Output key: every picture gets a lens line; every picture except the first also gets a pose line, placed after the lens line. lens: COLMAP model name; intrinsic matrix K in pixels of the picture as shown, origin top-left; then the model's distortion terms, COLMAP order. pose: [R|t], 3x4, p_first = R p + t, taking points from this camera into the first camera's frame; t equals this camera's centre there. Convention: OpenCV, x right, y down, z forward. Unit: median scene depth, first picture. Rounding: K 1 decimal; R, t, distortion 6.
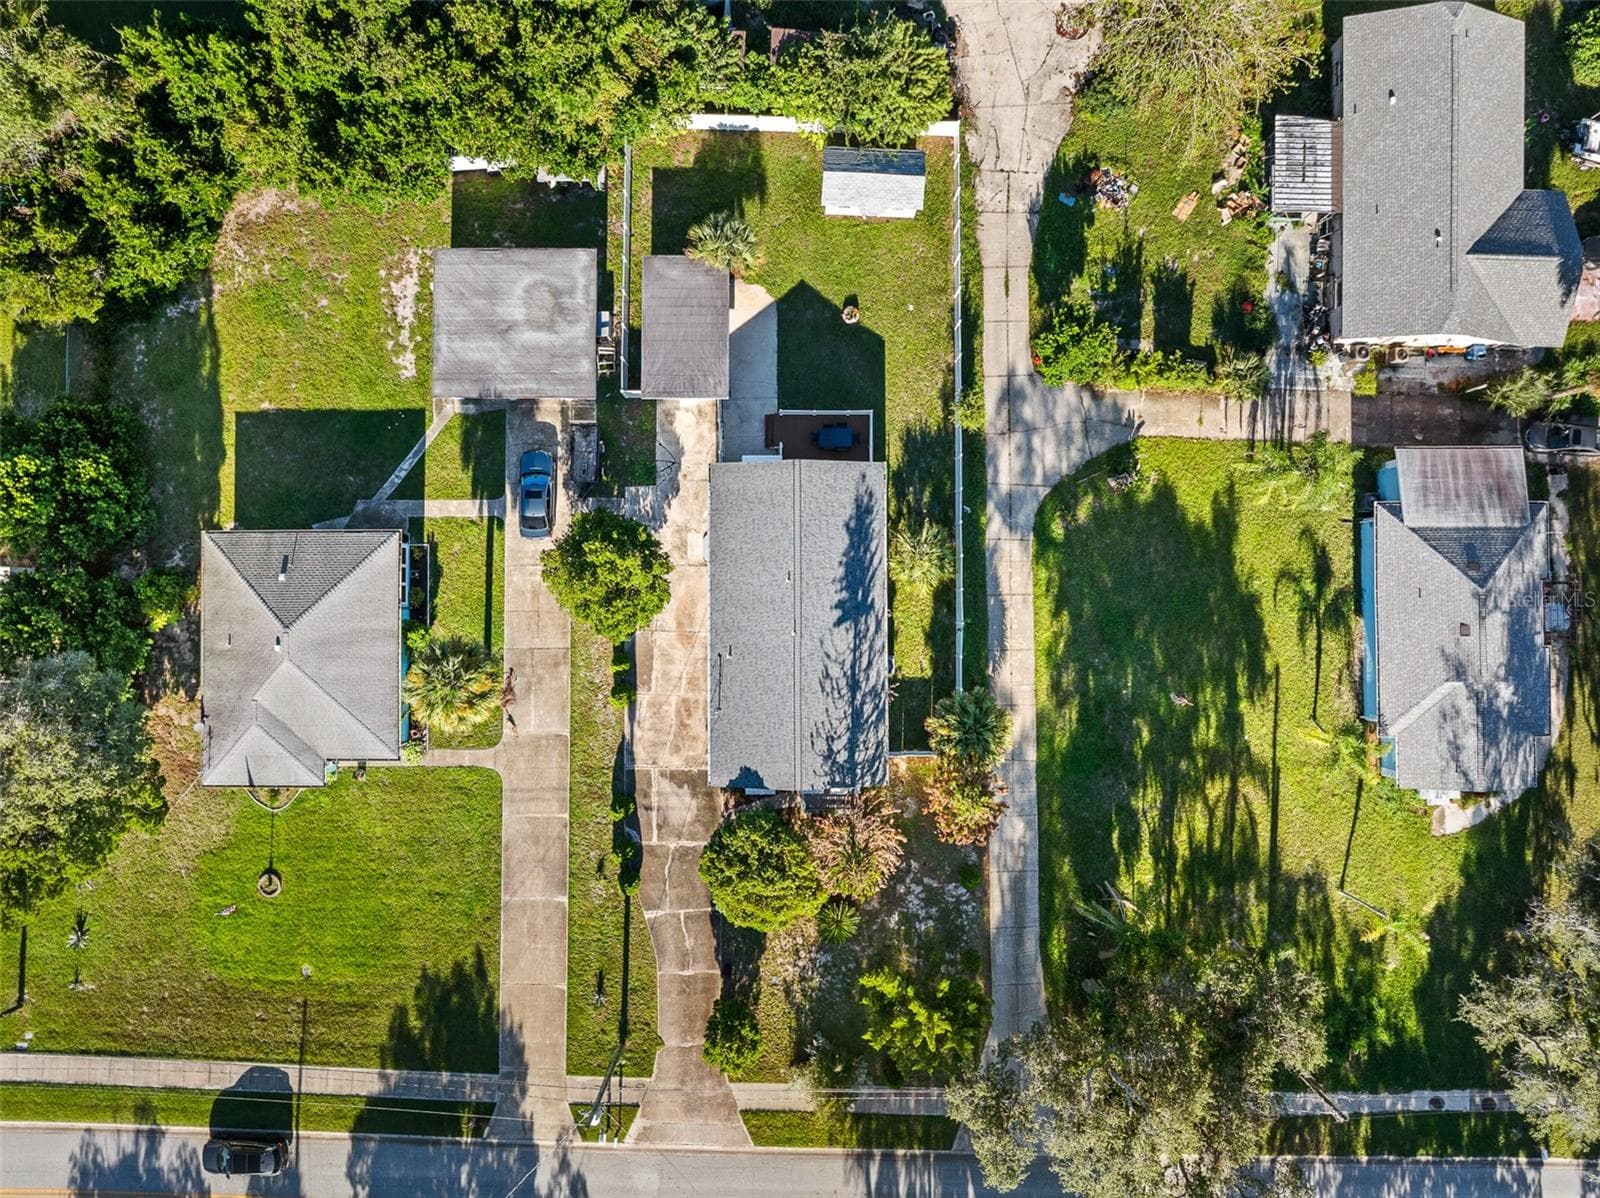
lens RADIAL K [[1132.8, 0, 800.0], [0, 1132.8, 599.0], [0, 0, 1]] dist [-0.035925, 0.005041]
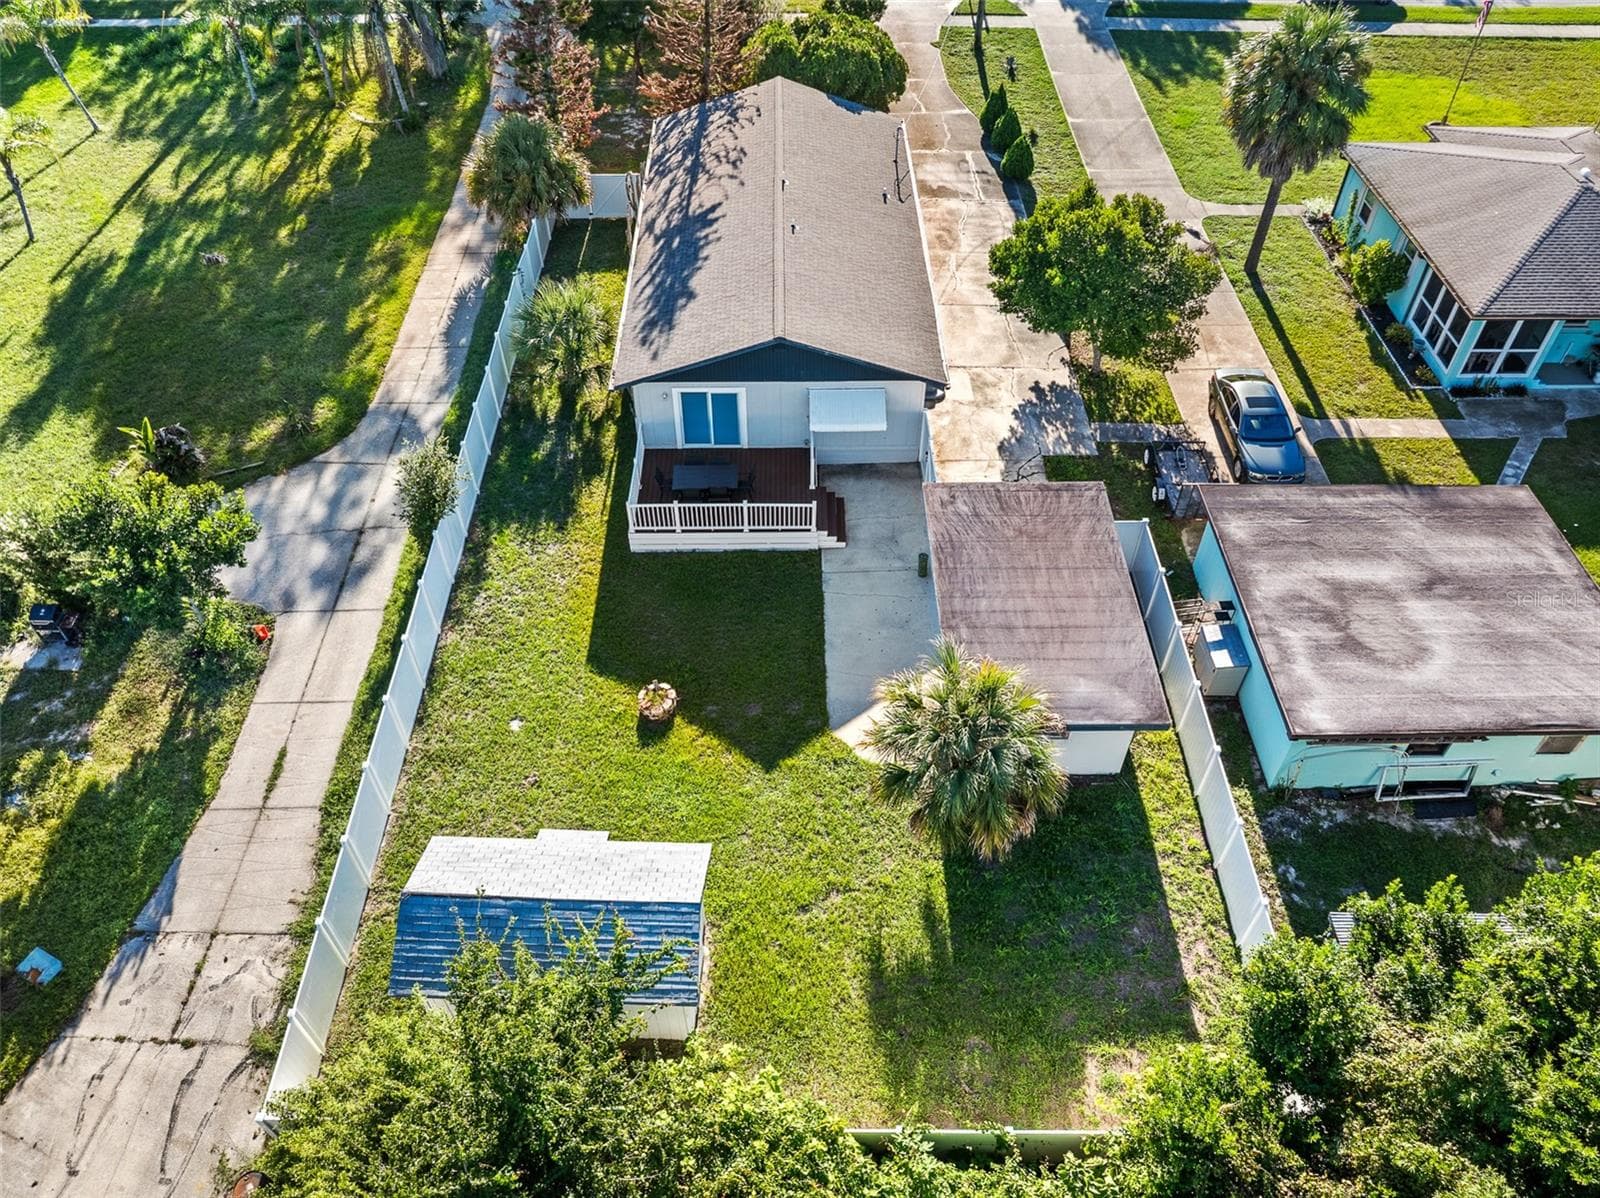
lens RADIAL K [[1132.8, 0, 800.0], [0, 1132.8, 599.0], [0, 0, 1]] dist [-0.035925, 0.005041]
pose [[-0.999937, 0.010345, -0.004332, -0.008366], [-0.010395, -0.709955, 0.704171, -0.529781], [0.004210, 0.704171, 0.710018, 0.664619]]
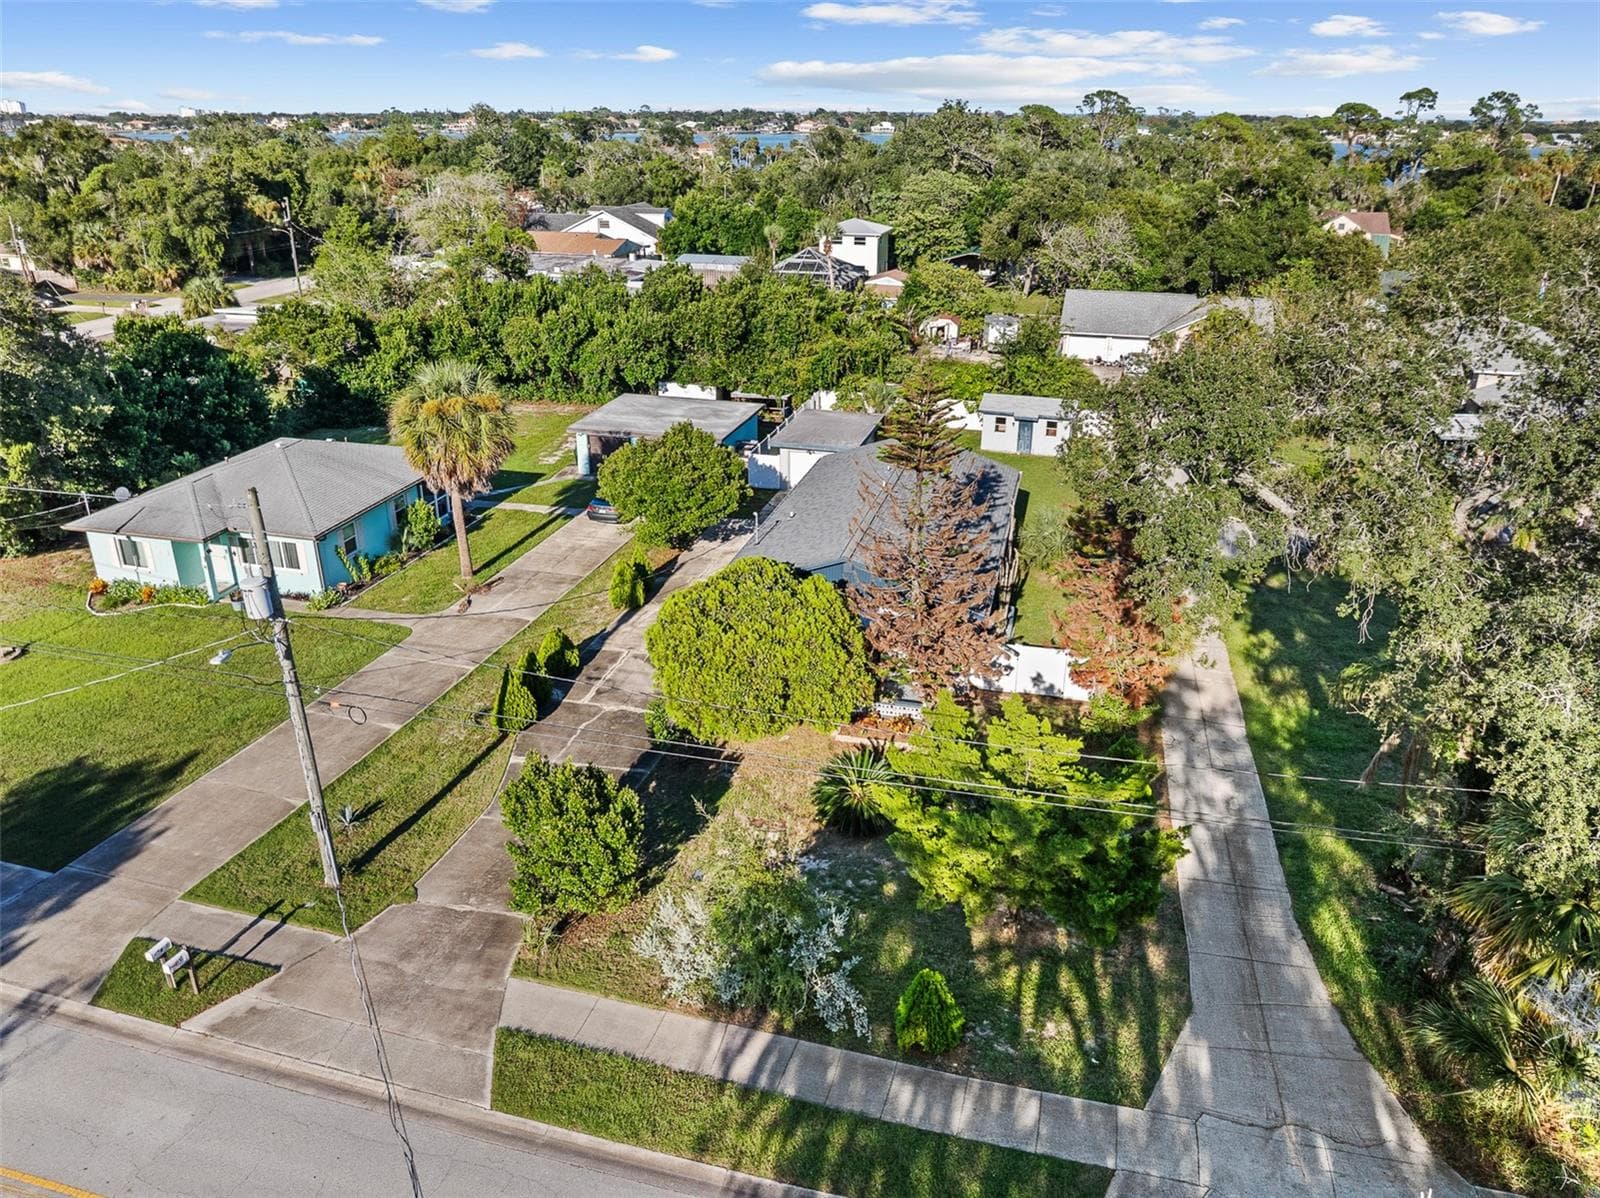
lens RADIAL K [[1132.8, 0, 800.0], [0, 1132.8, 599.0], [0, 0, 1]] dist [-0.035925, 0.005041]
pose [[0.968796, 0.109234, -0.222490, 0.108176], [-0.247769, 0.402591, -0.881210, 0.683522], [-0.006686, 0.908839, 0.417094, 0.692073]]
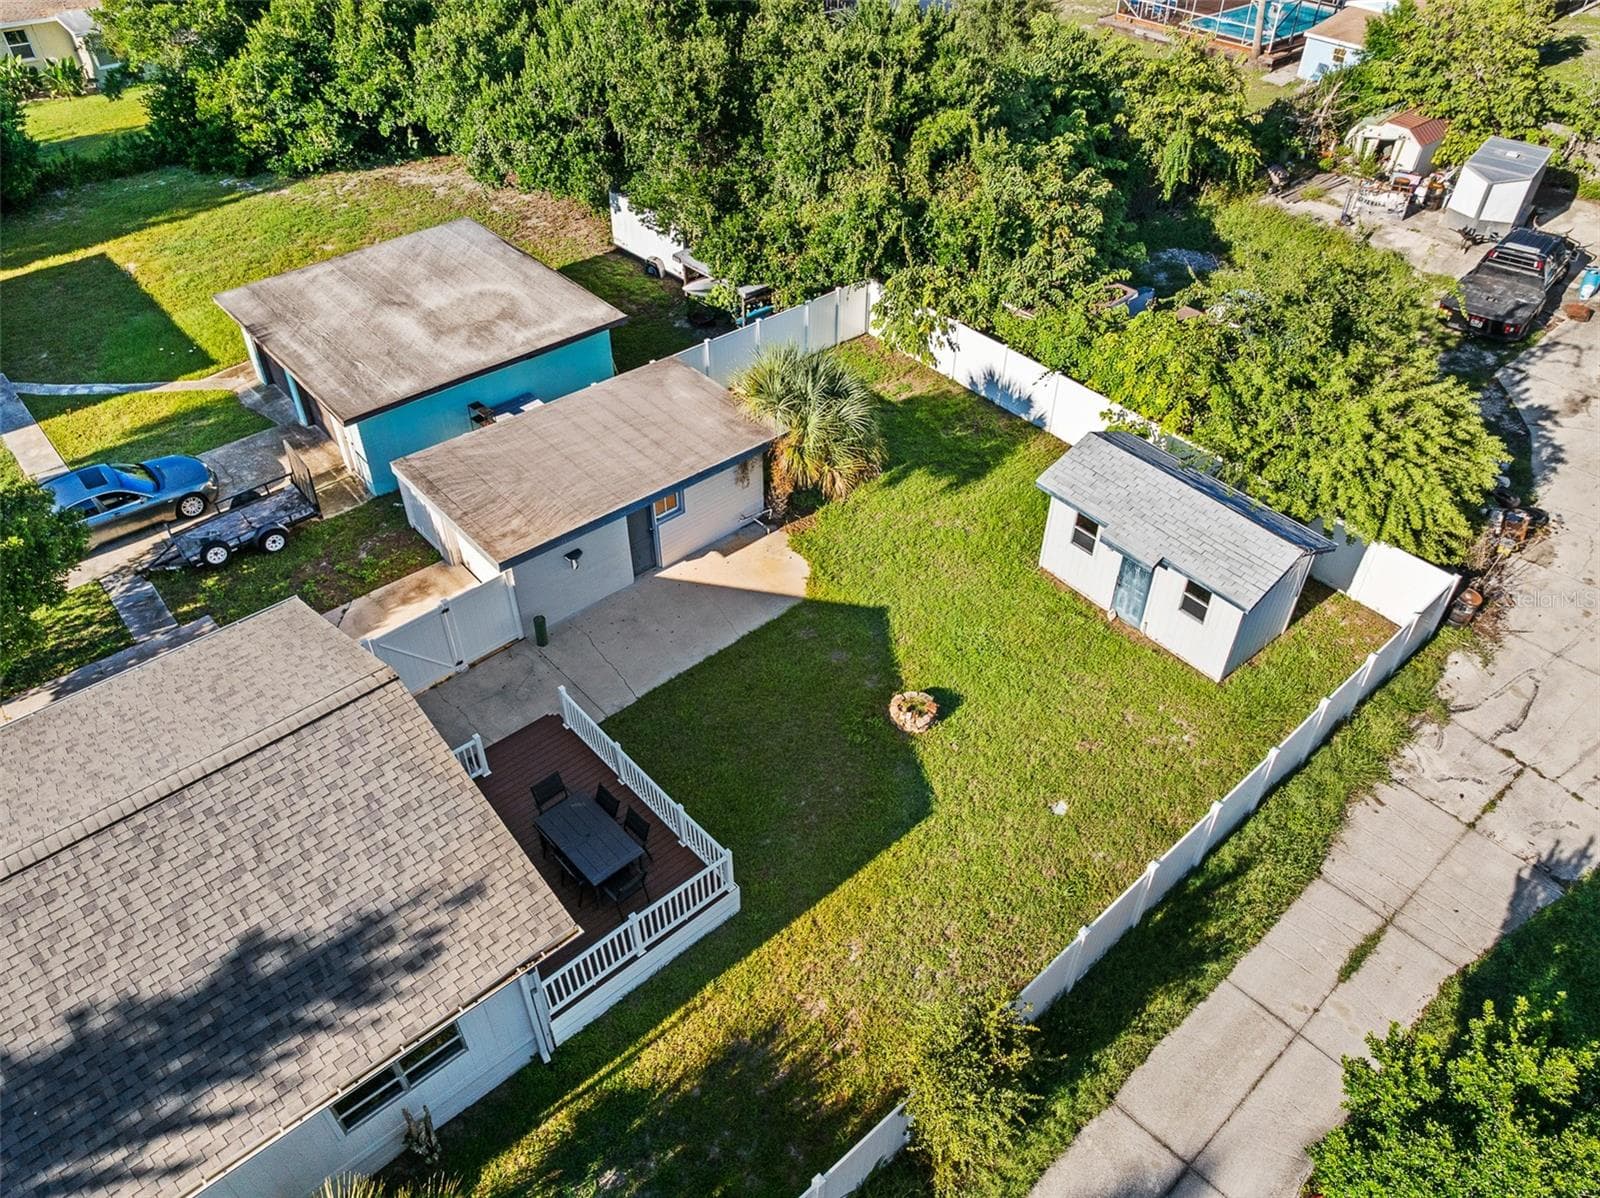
lens RADIAL K [[1132.8, 0, 800.0], [0, 1132.8, 599.0], [0, 0, 1]] dist [-0.035925, 0.005041]
pose [[0.664745, 0.494581, -0.559914, 0.205518], [-0.747057, 0.444554, -0.494244, -0.062379], [0.004468, 0.746834, 0.664996, 0.733336]]
